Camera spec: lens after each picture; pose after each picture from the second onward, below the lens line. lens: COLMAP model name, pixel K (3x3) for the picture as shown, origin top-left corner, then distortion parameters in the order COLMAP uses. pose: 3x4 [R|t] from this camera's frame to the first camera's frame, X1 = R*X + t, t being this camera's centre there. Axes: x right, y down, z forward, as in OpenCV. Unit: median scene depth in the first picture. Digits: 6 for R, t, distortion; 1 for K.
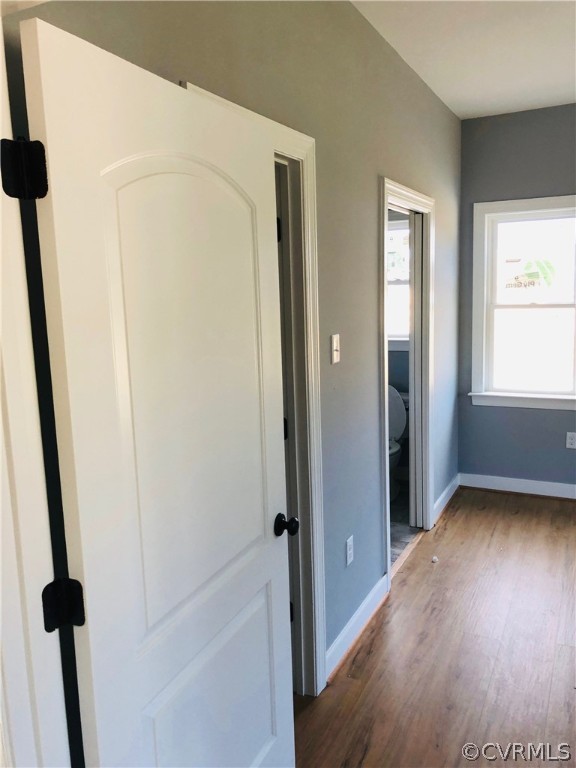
lens RADIAL K [[629.9, 0, 280.7], [0, 629.9, 379.5], [0, 0, 1]] dist [0.057541, -0.056306]
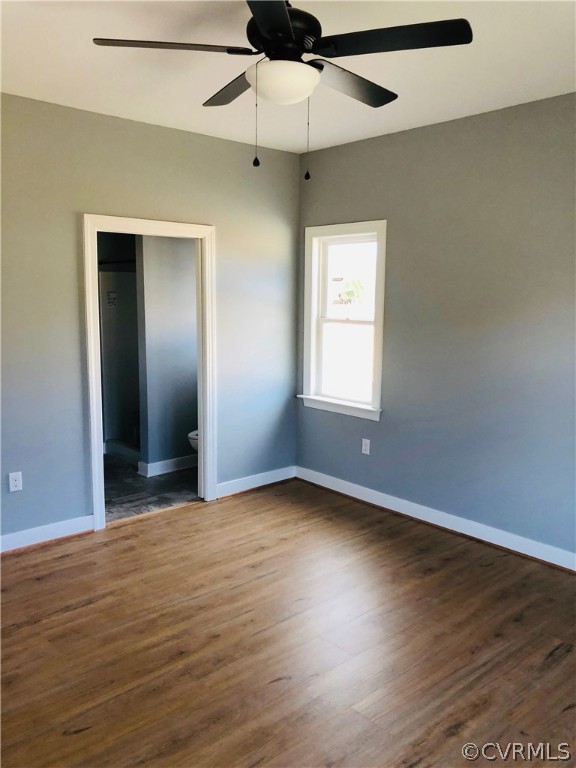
lens RADIAL K [[629.9, 0, 280.7], [0, 629.9, 379.5], [0, 0, 1]] dist [0.057541, -0.056306]
pose [[0.927455, 0.096040, -0.361392, 0.696322], [-0.098402, 0.995075, 0.011909, -0.017166], [0.360756, 0.024517, 0.932338, -0.058532]]
